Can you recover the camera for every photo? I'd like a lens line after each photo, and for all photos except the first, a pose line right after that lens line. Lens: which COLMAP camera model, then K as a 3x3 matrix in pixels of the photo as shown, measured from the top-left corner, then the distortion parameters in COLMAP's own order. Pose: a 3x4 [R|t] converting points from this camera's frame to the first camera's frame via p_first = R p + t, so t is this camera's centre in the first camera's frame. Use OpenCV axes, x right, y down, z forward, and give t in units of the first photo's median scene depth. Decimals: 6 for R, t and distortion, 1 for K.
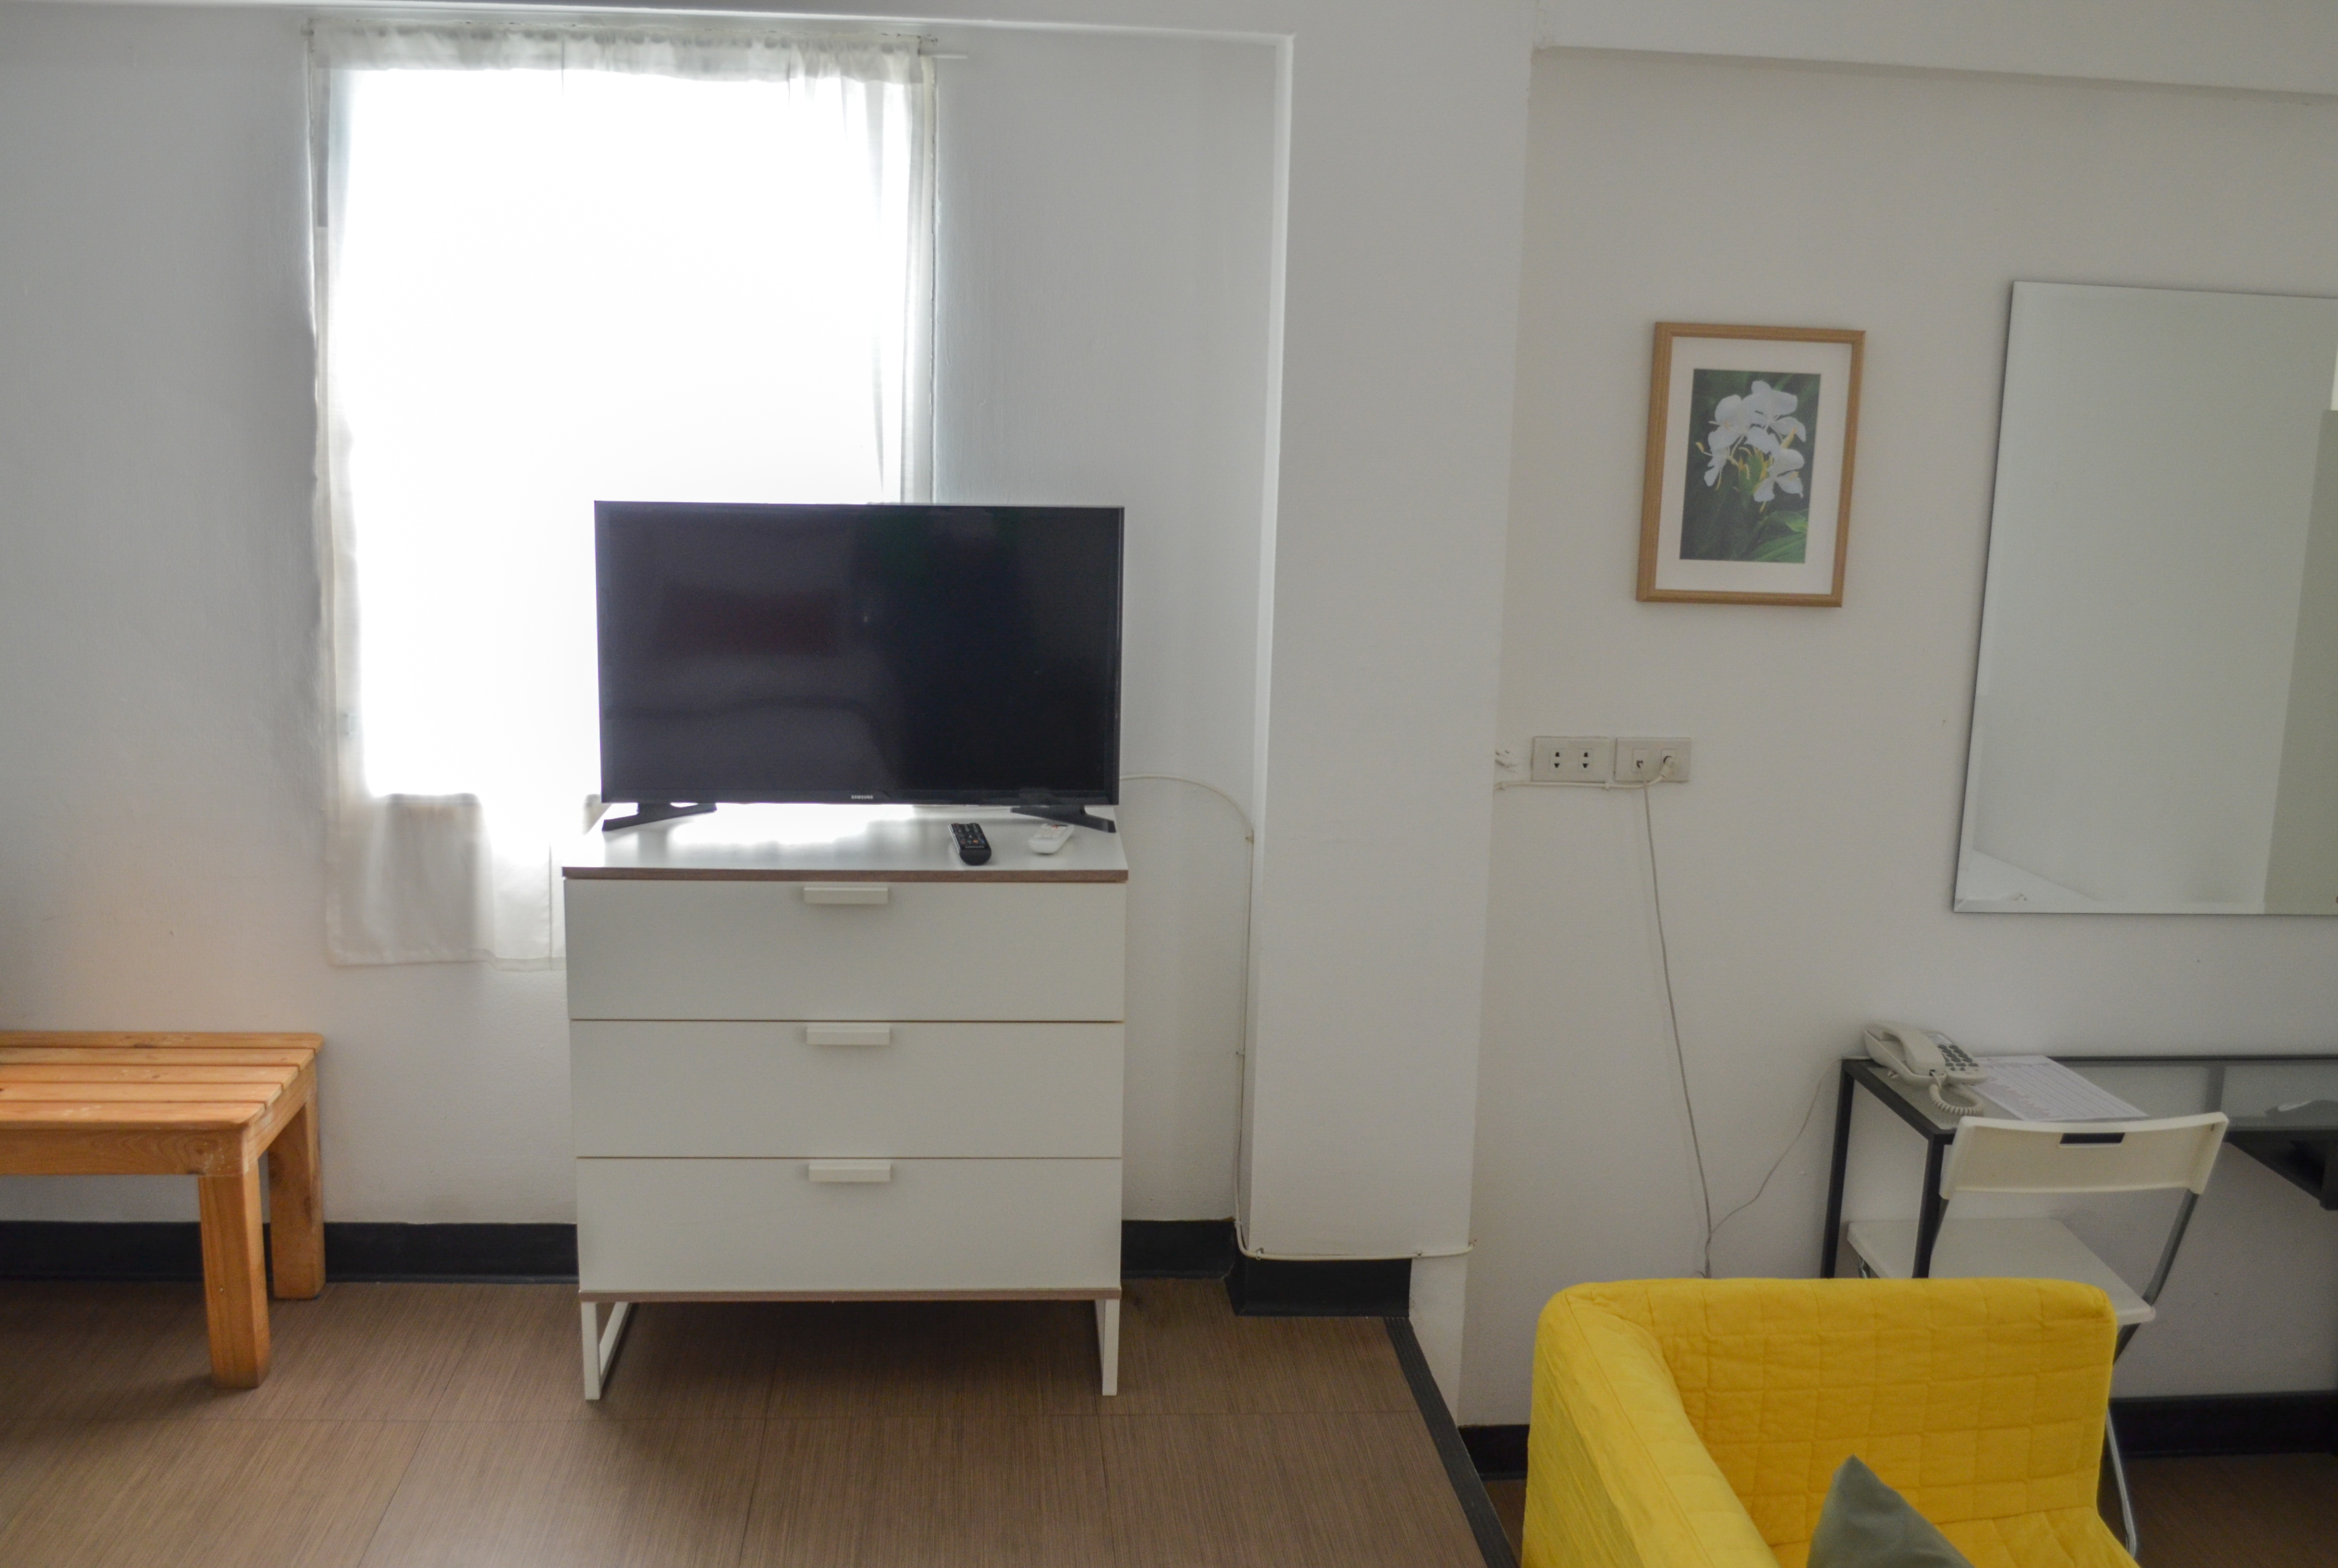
lens RADIAL K [[2202.5, 0, 1165.6], [0, 2202.5, 791.1], [0, 0, 1]] dist [-0.056810, 0.000000]
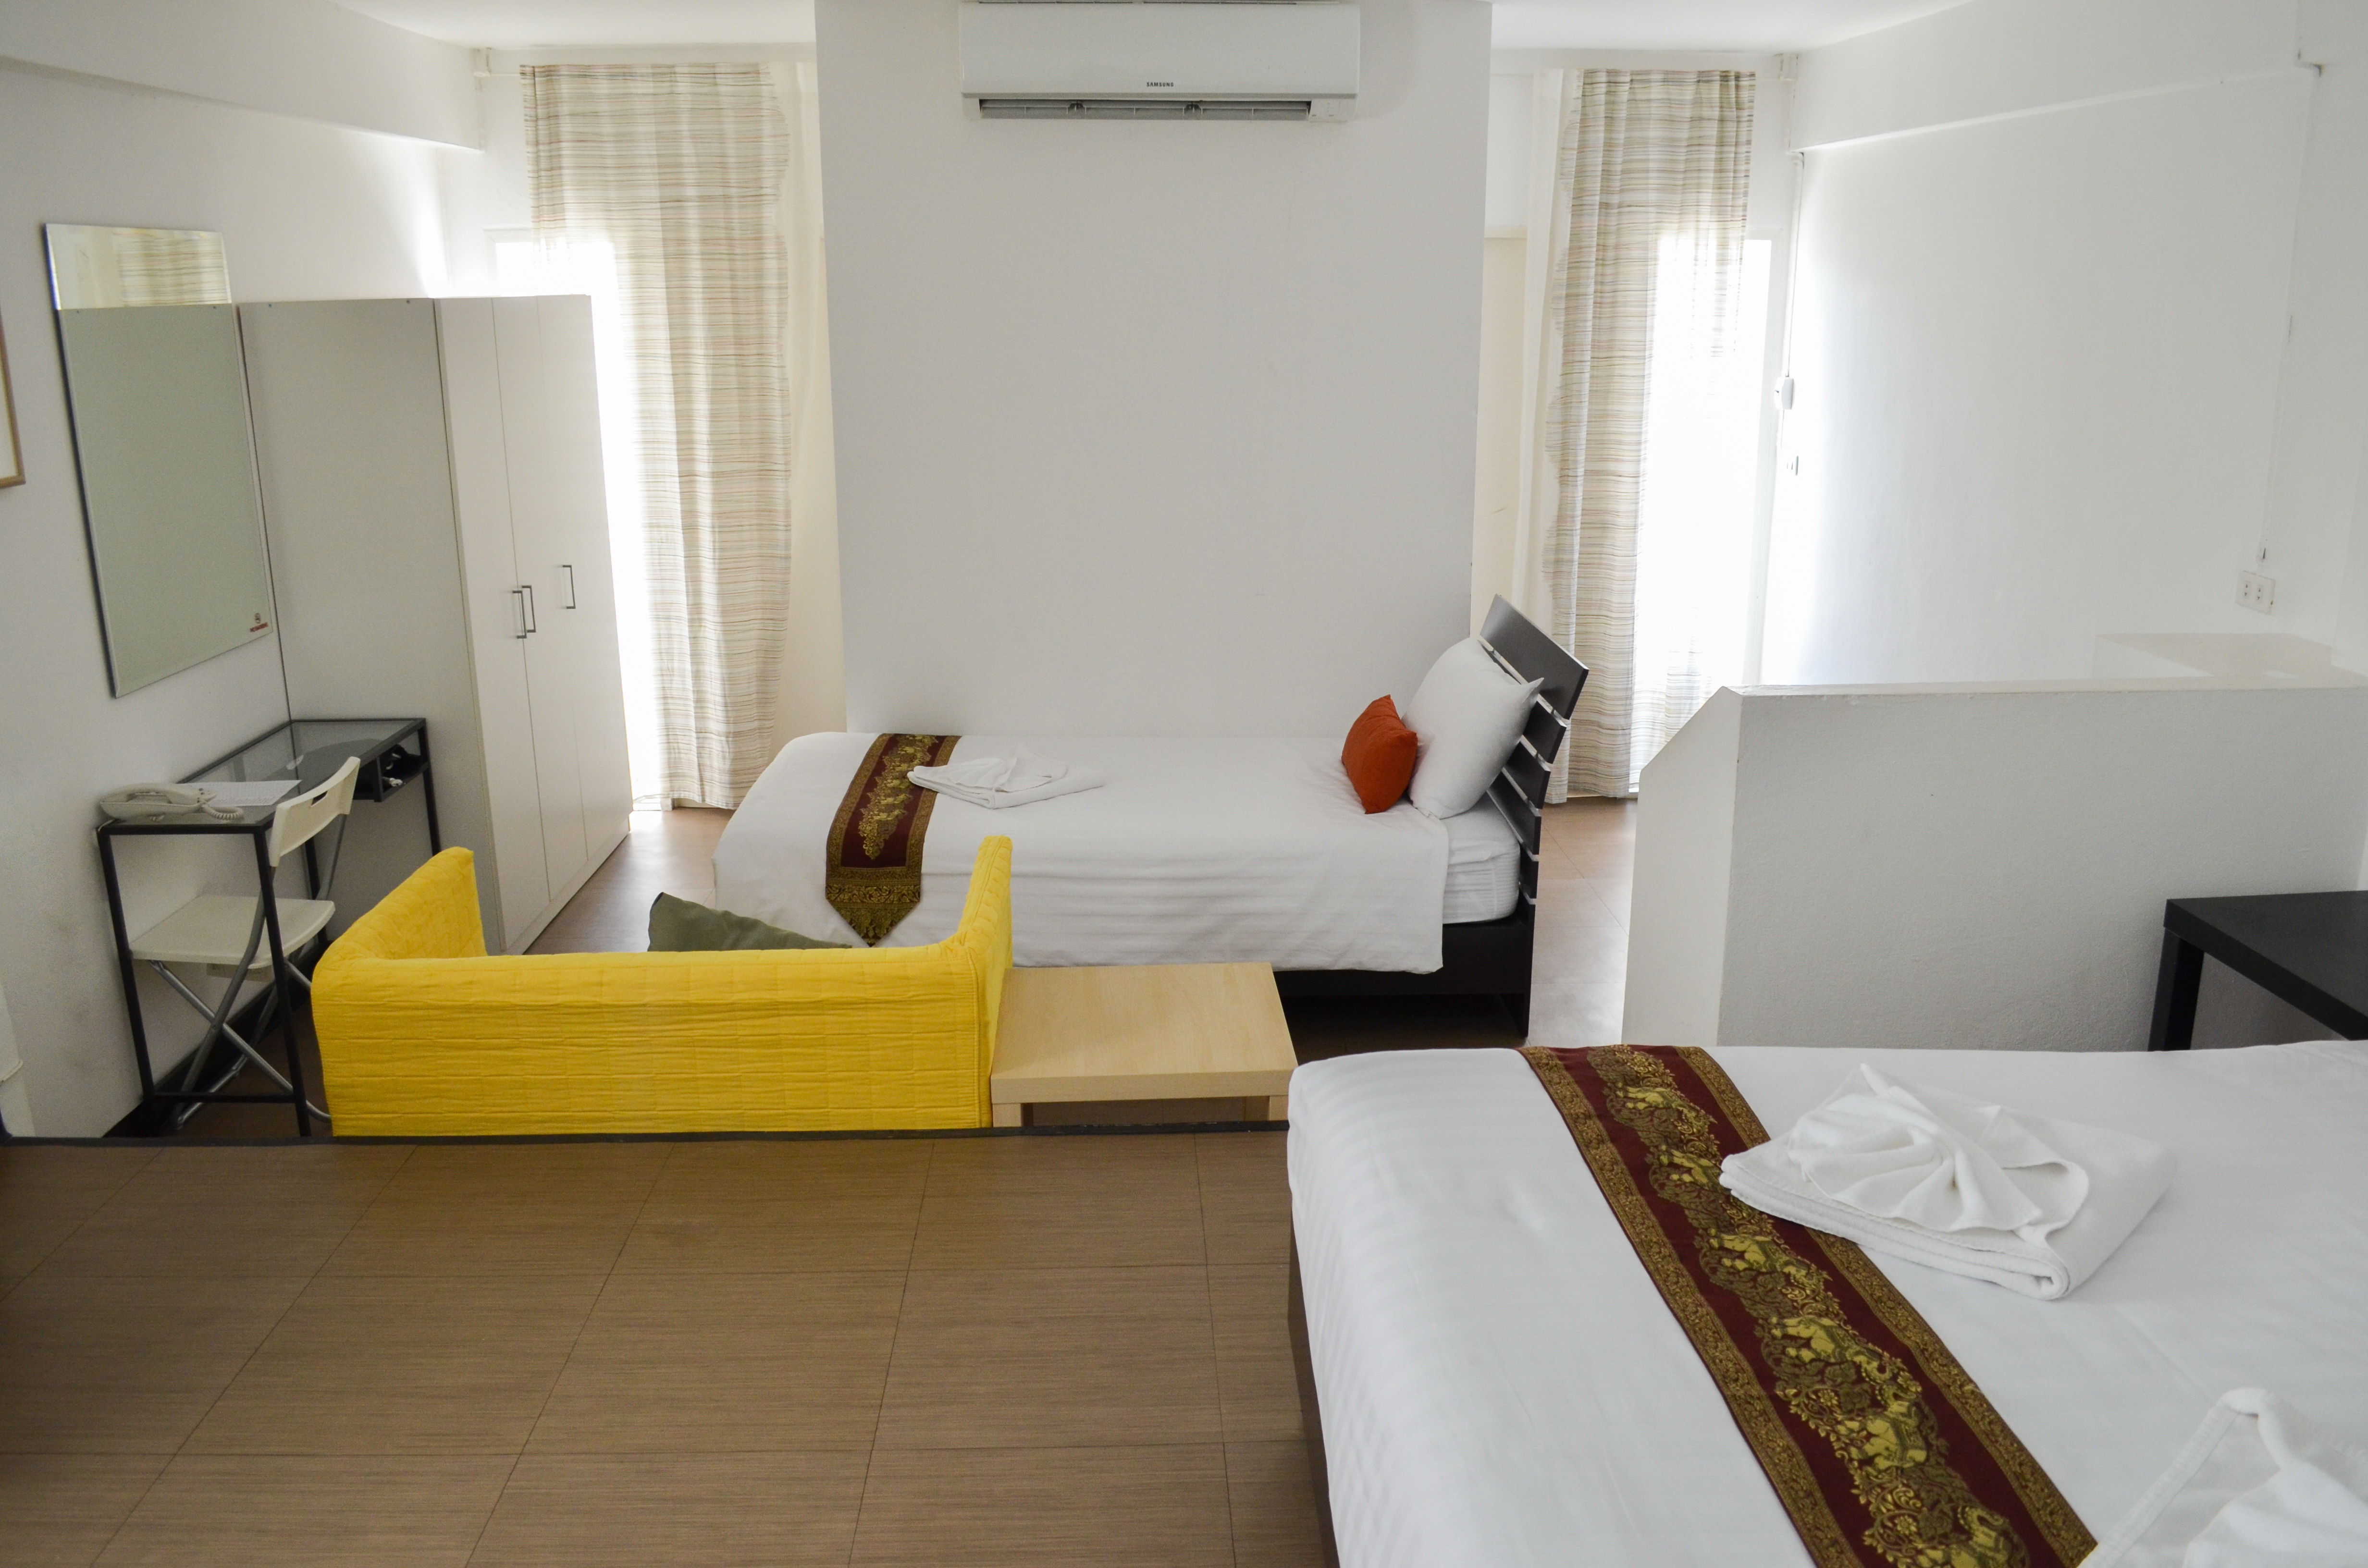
lens RADIAL K [[1863.9, 0, 1177.9], [0, 1863.9, 785.0], [0, 0, 1]] dist [-0.081394, 0.013707]
pose [[0.053213, -0.292606, 0.954751, -0.722573], [0.191678, 0.941320, 0.277806, -0.083416], [-0.980014, 0.168222, 0.106177, 0.262397]]
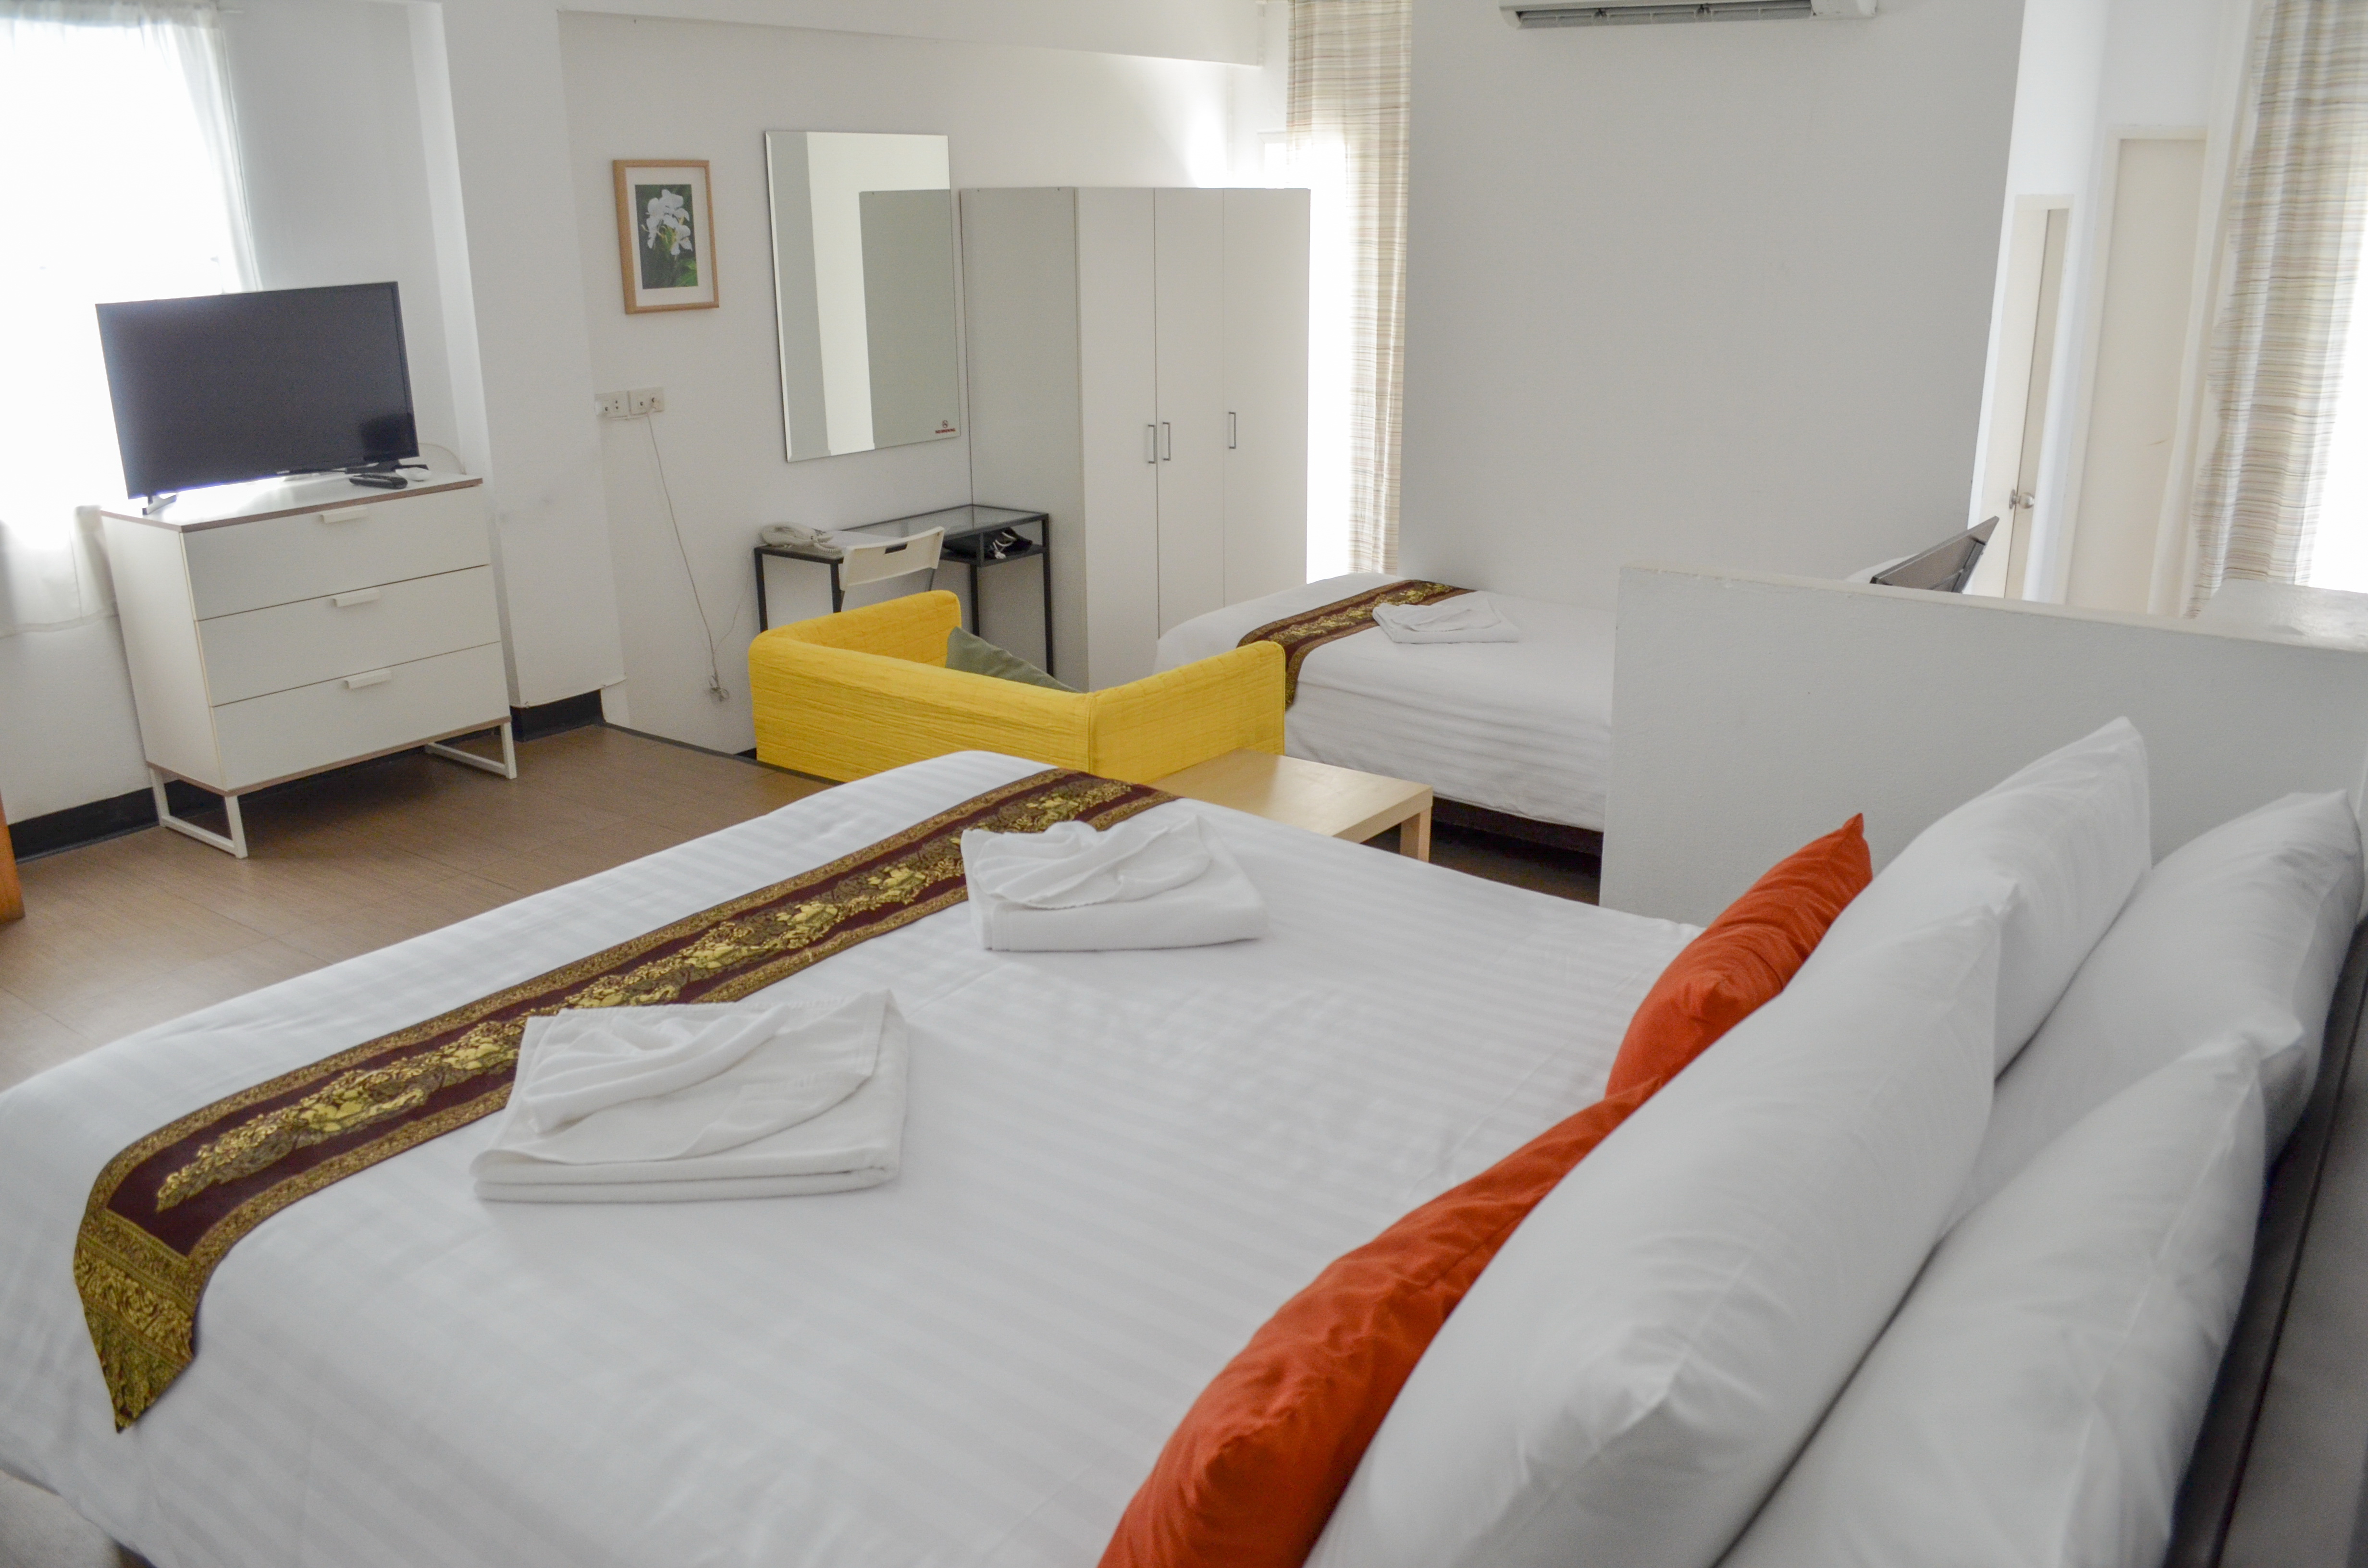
lens RADIAL K [[1863.9, 0, 1198.7], [0, 1863.9, 787.1], [0, 0, 1]] dist [-0.081394, 0.013707]
pose [[0.657407, -0.262219, 0.706440, -0.672913], [0.165334, 0.964850, 0.204278, 0.061064], [-0.735174, -0.017495, 0.677653, -0.411264]]
